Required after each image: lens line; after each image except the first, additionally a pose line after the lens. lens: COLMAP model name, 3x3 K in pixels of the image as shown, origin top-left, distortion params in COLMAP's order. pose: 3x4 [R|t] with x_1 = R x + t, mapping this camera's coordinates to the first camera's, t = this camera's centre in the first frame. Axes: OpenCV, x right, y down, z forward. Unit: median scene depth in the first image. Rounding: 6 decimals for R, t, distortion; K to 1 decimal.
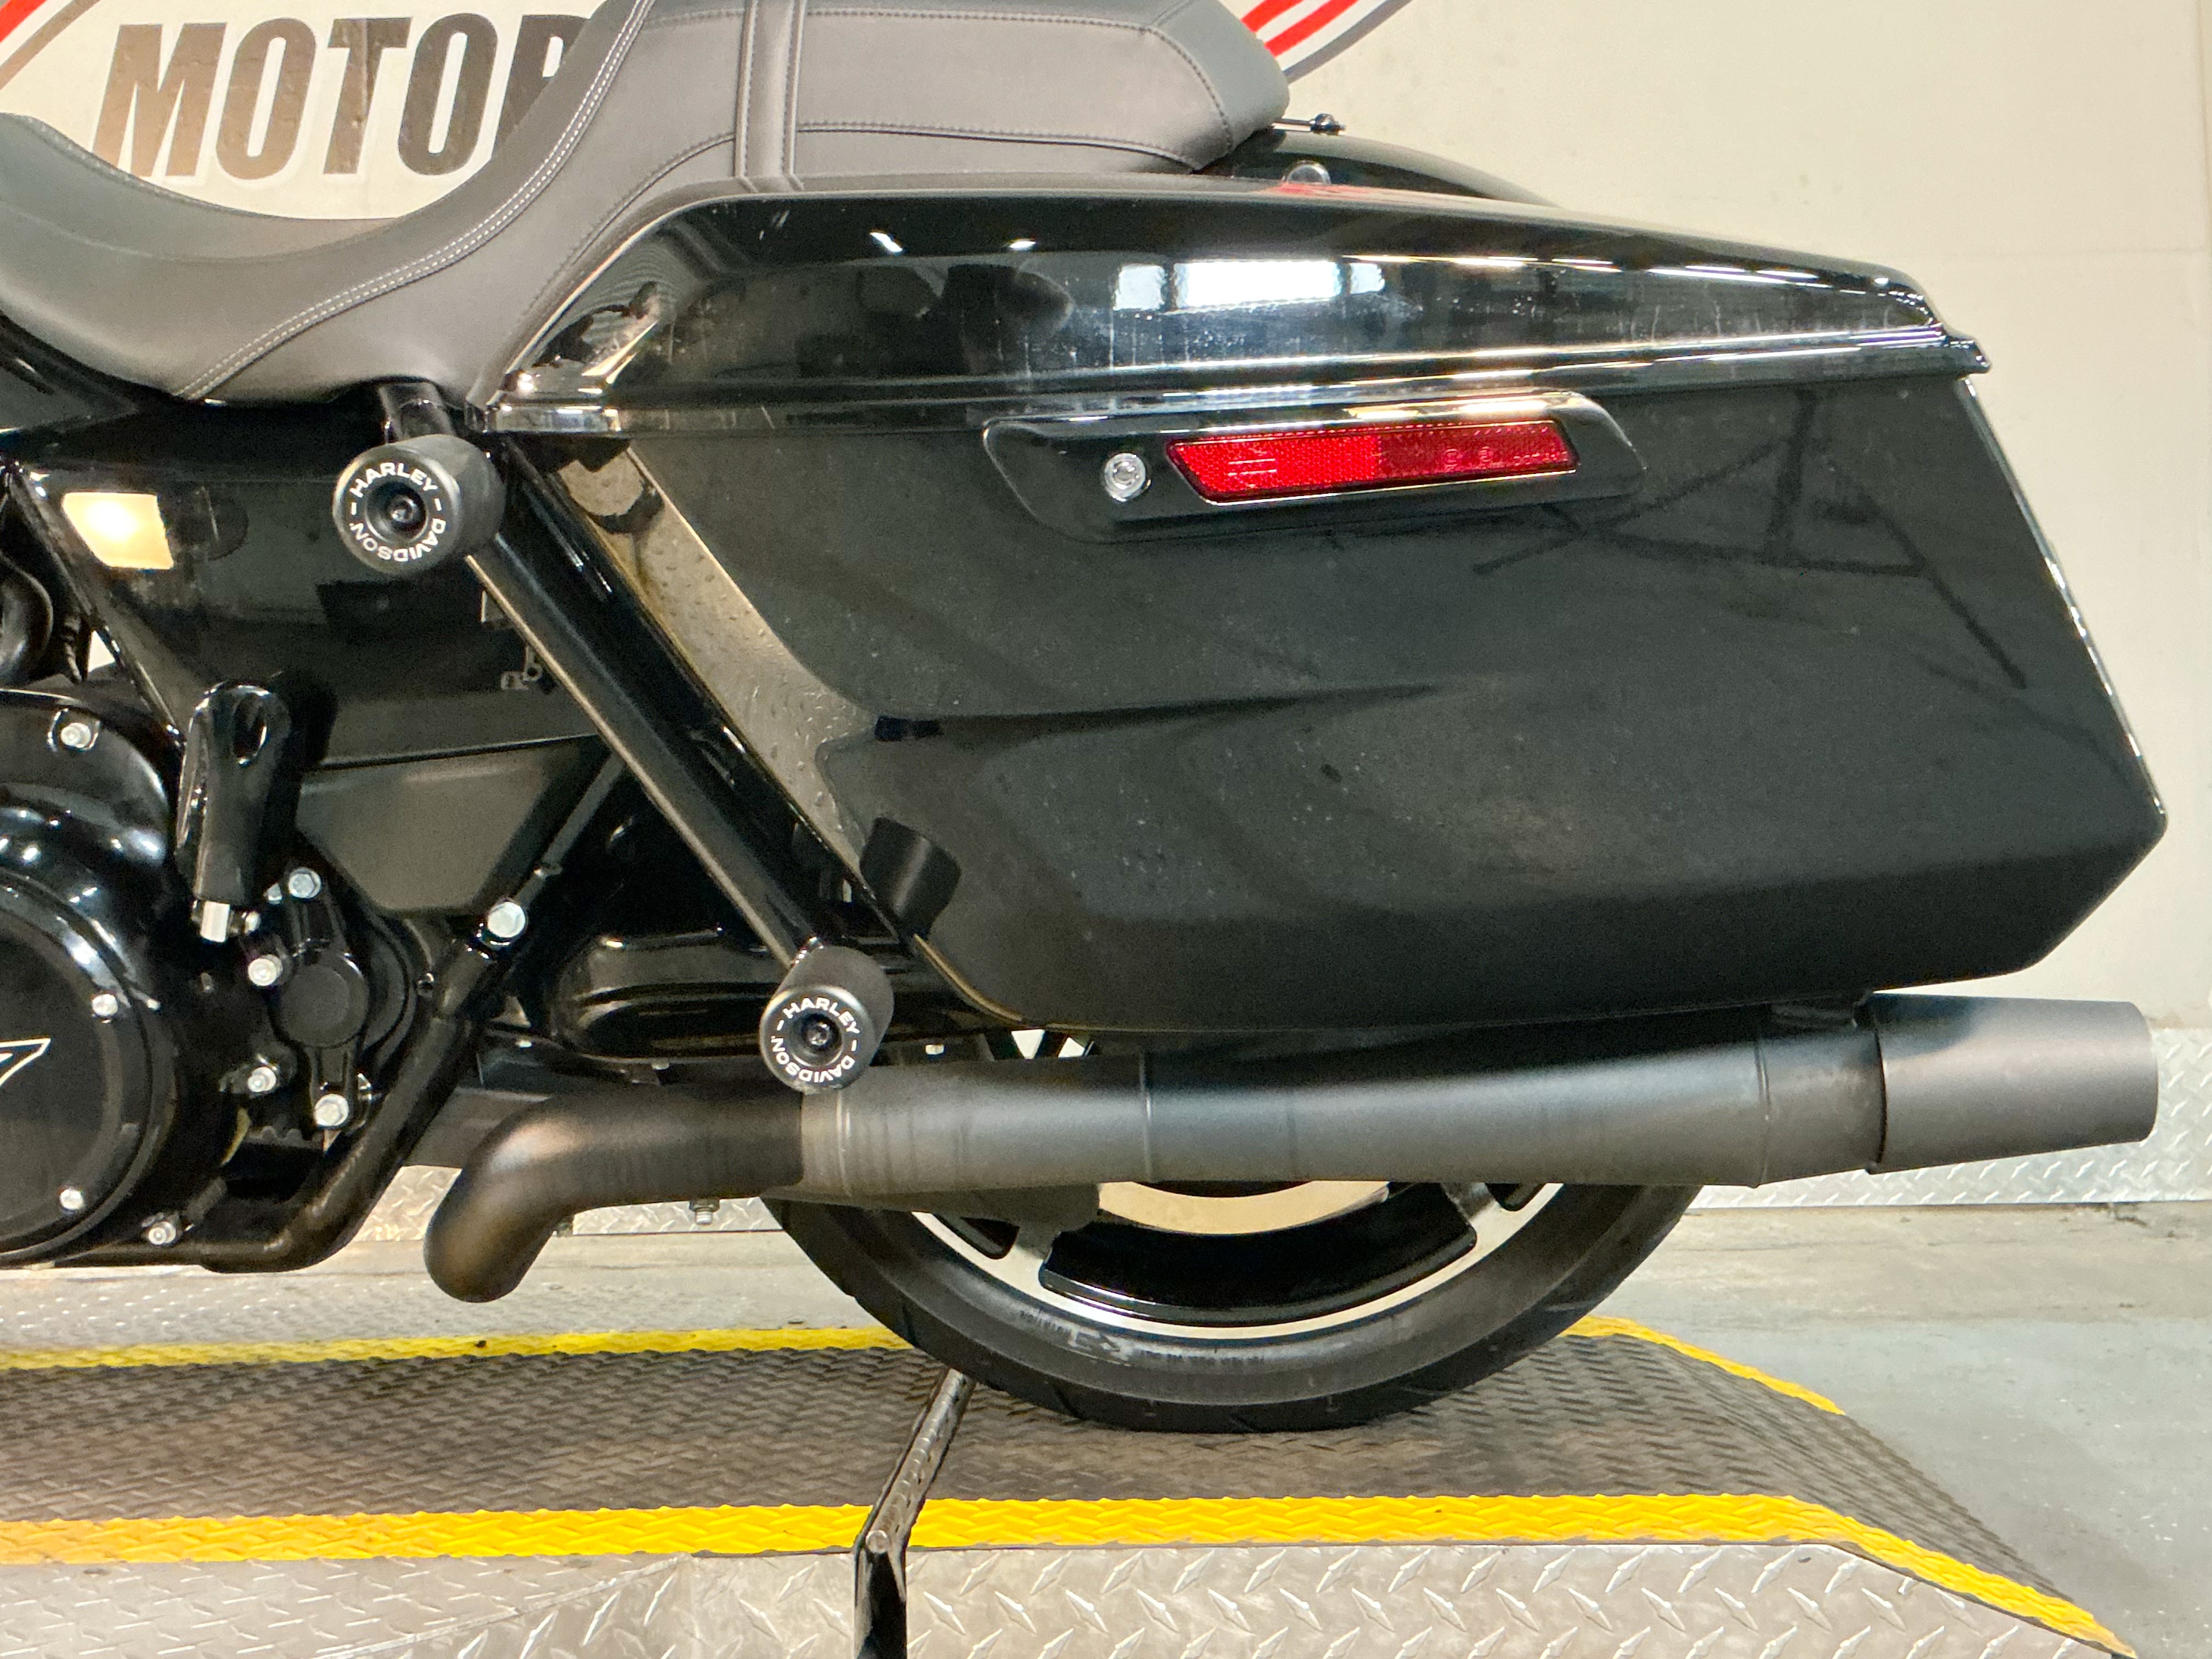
lens RADIAL K [[2470.0, 0, 1099.7], [0, 2470.0, 878.5], [0, 0, 1]] dist [0.108242, 0.000000]
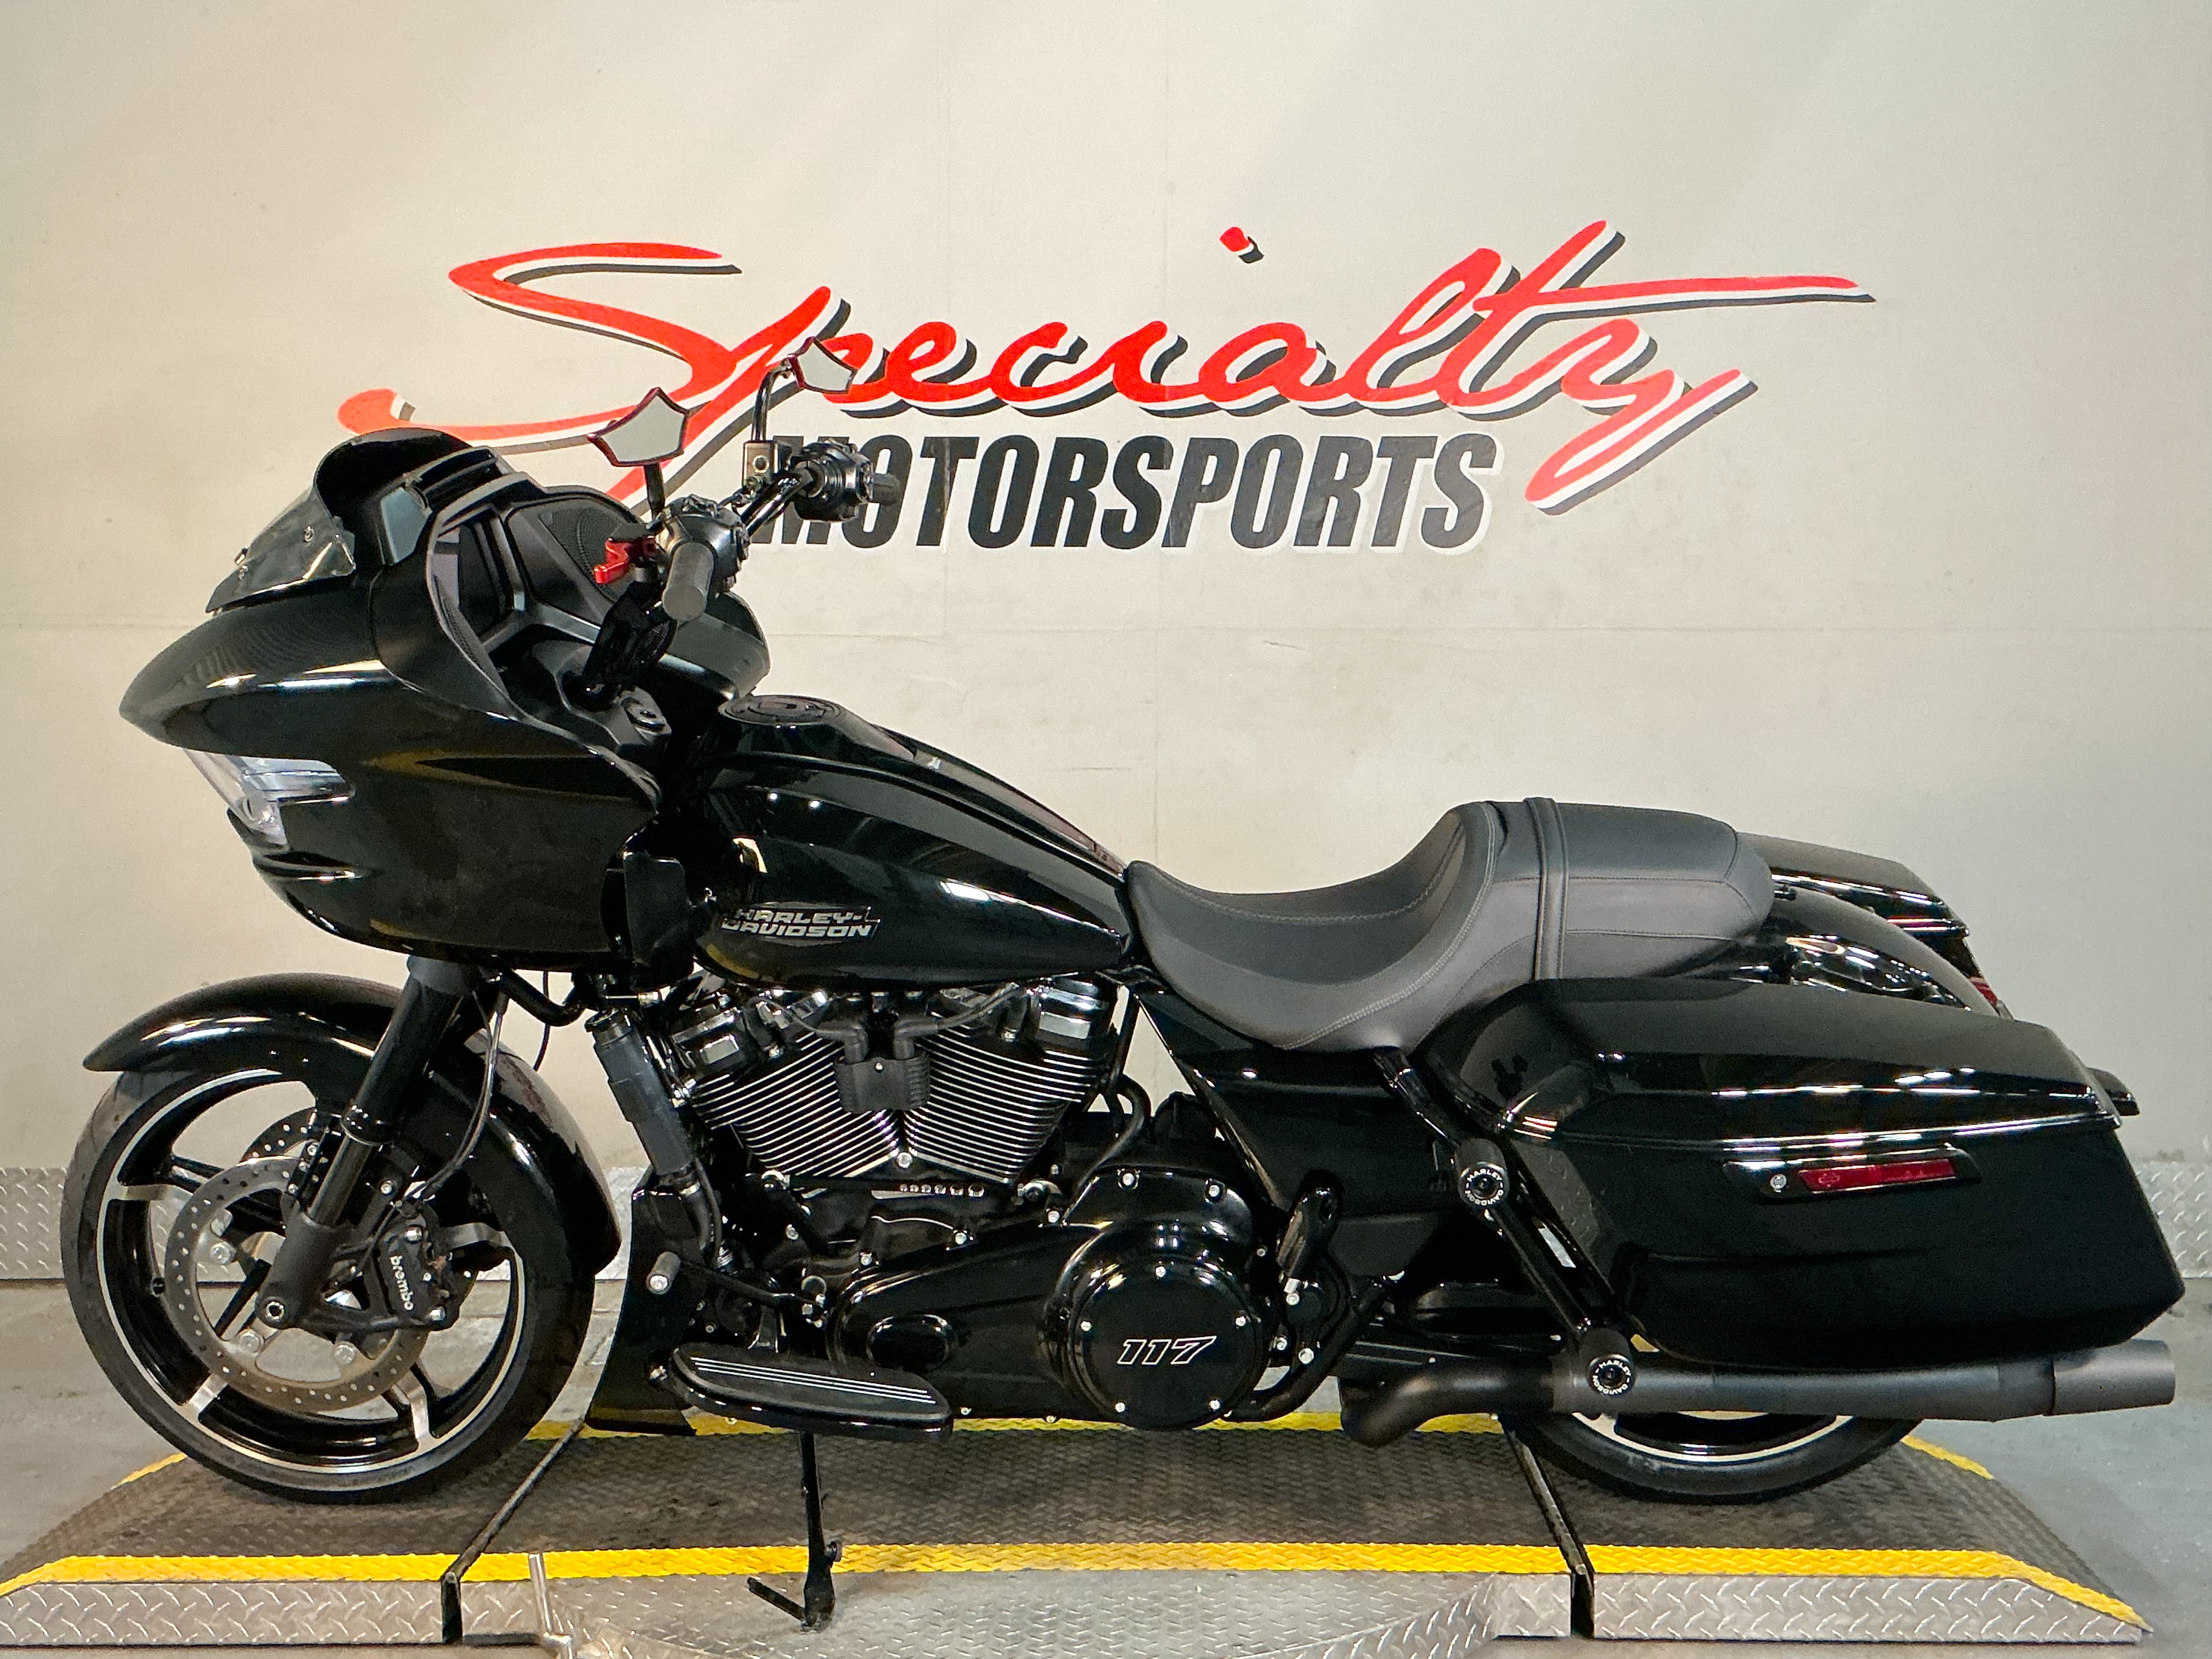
lens RADIAL K [[2488.3, 0, 1135.5], [0, 2488.3, 916.8], [0, 0, 1]] dist [0.079891, 0.000000]
pose [[0.999803, 0.015517, 0.012394, -0.445261], [-0.016410, 0.997004, 0.075586, -0.402006], [-0.011184, -0.075775, 0.997062, -0.992209]]
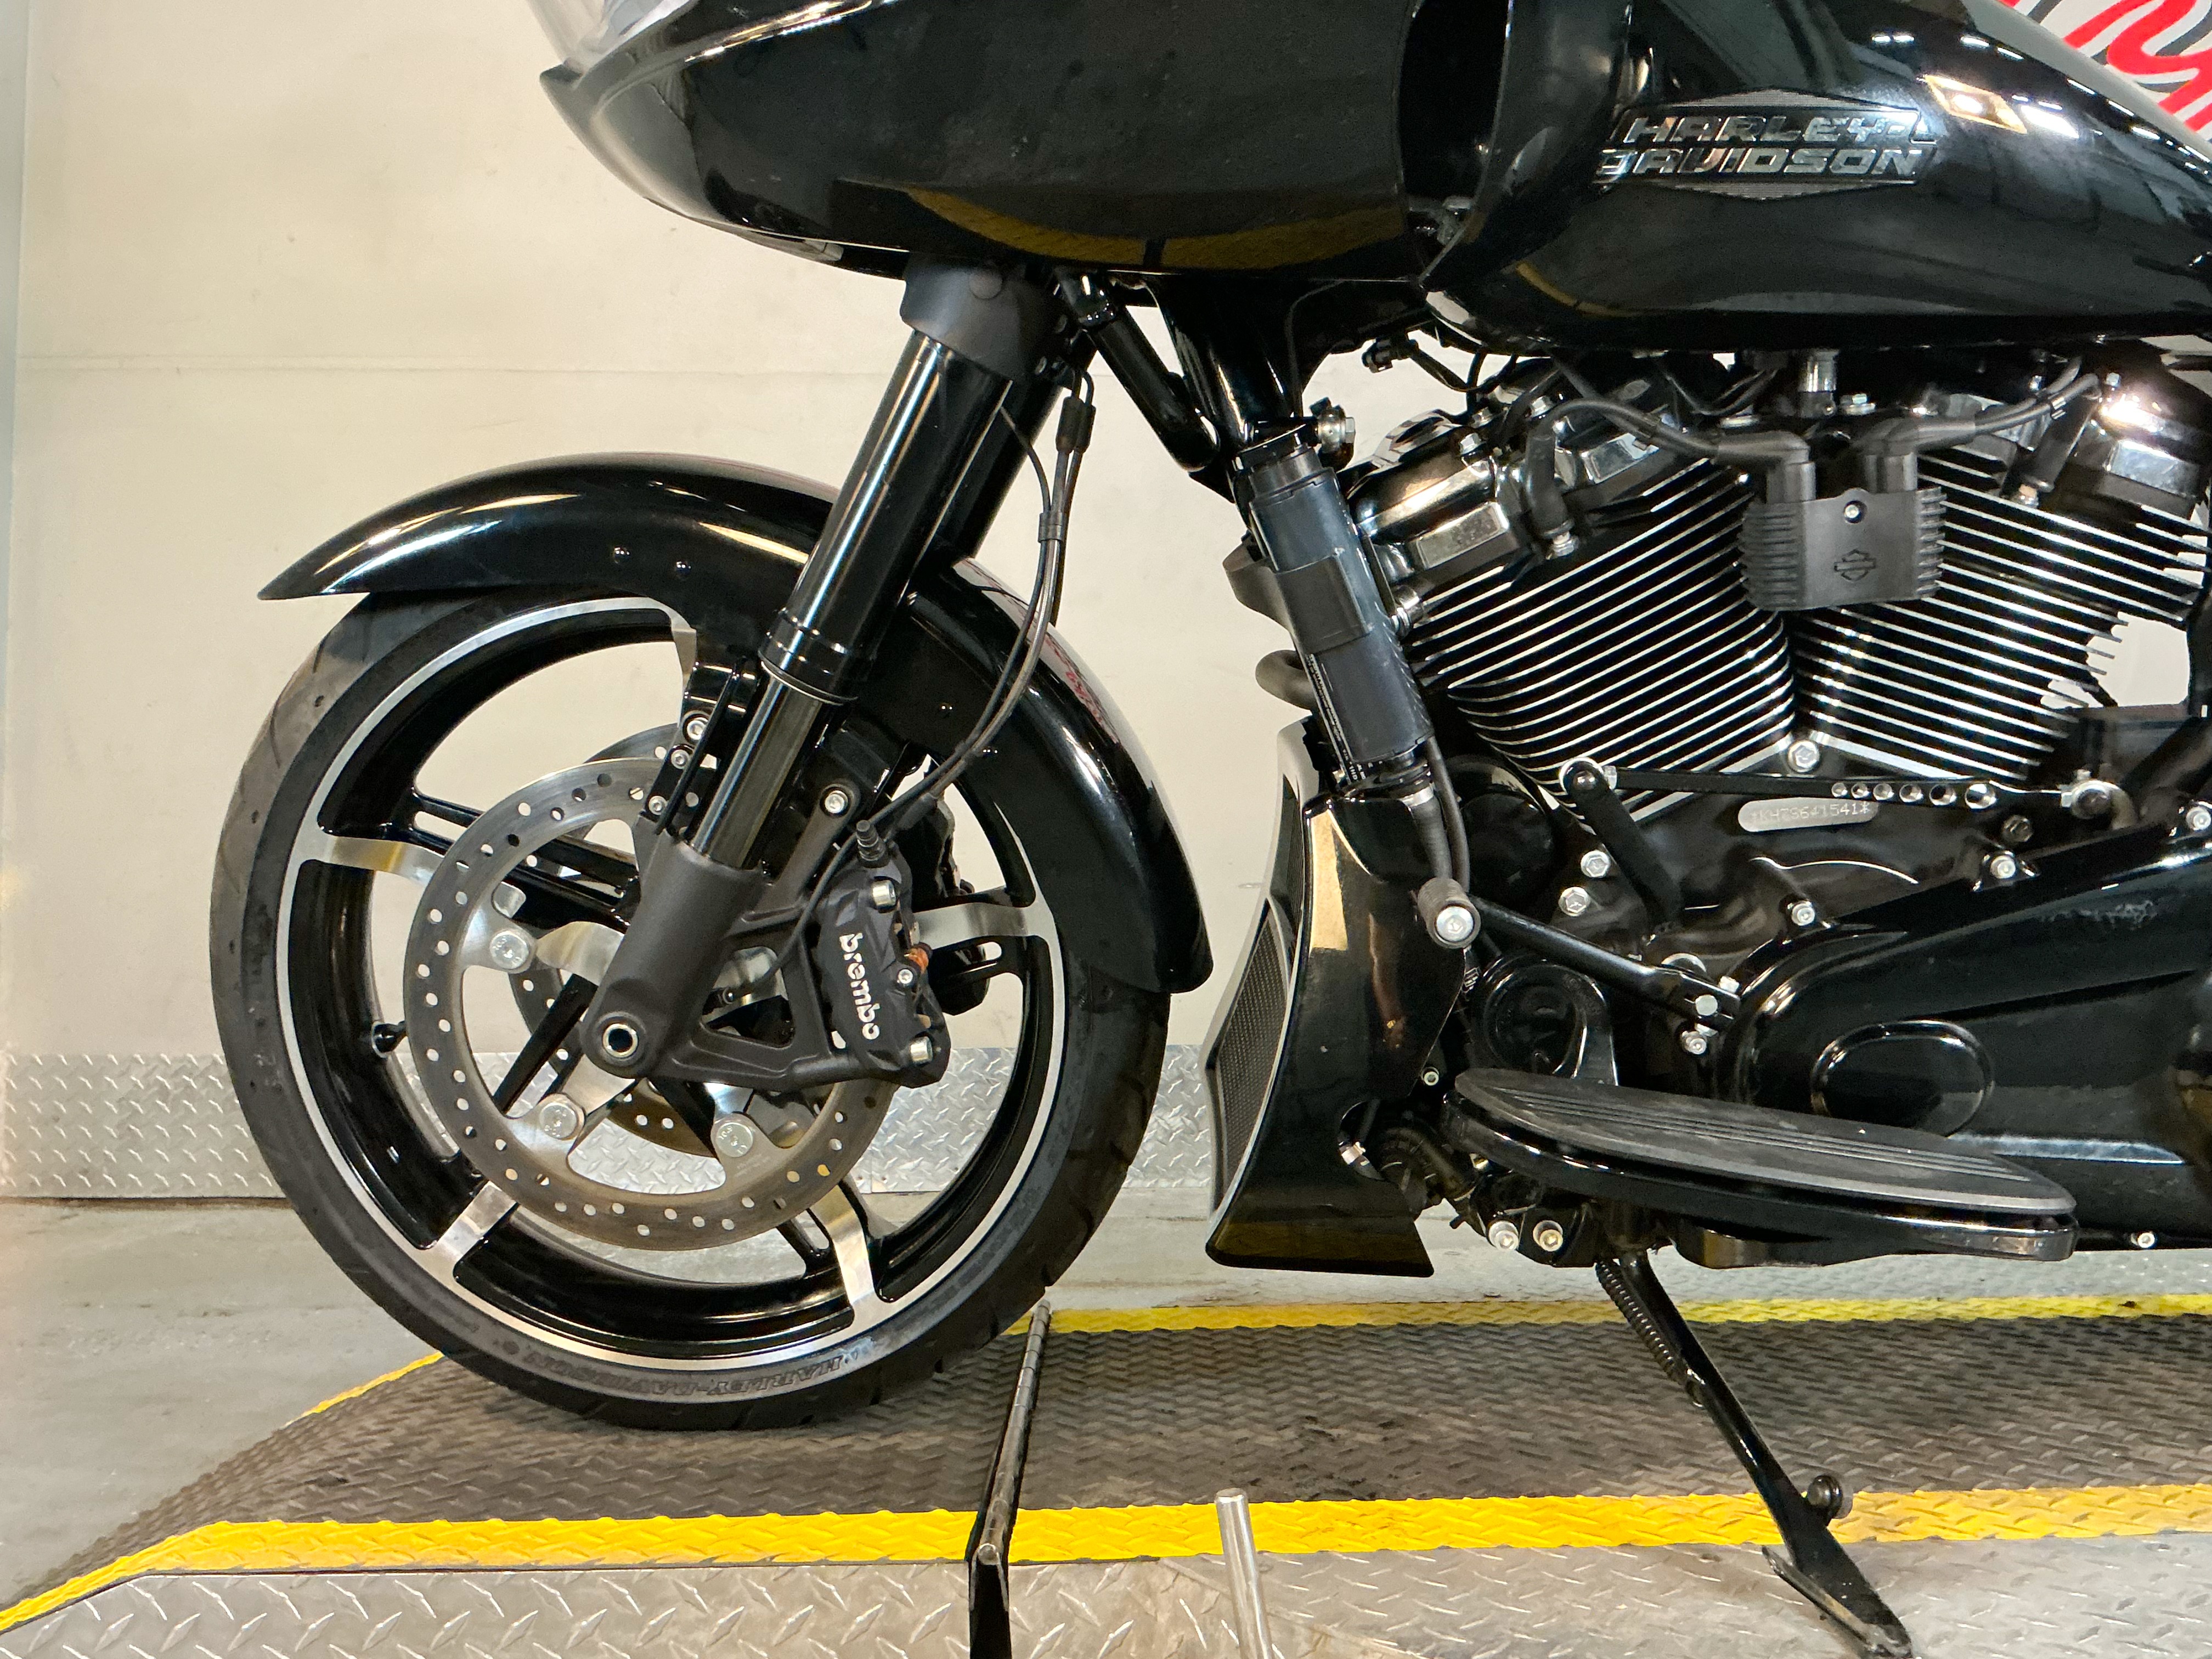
lens RADIAL K [[2066.2, 0, 1136.4], [0, 2066.2, 891.3], [0, 0, 1]] dist [0.080589, 0.000000]
pose [[0.999703, 0.010901, 0.021781, -0.903662], [-0.011139, 0.999879, 0.010827, -0.001313], [-0.021660, -0.011066, 0.999704, 0.116423]]
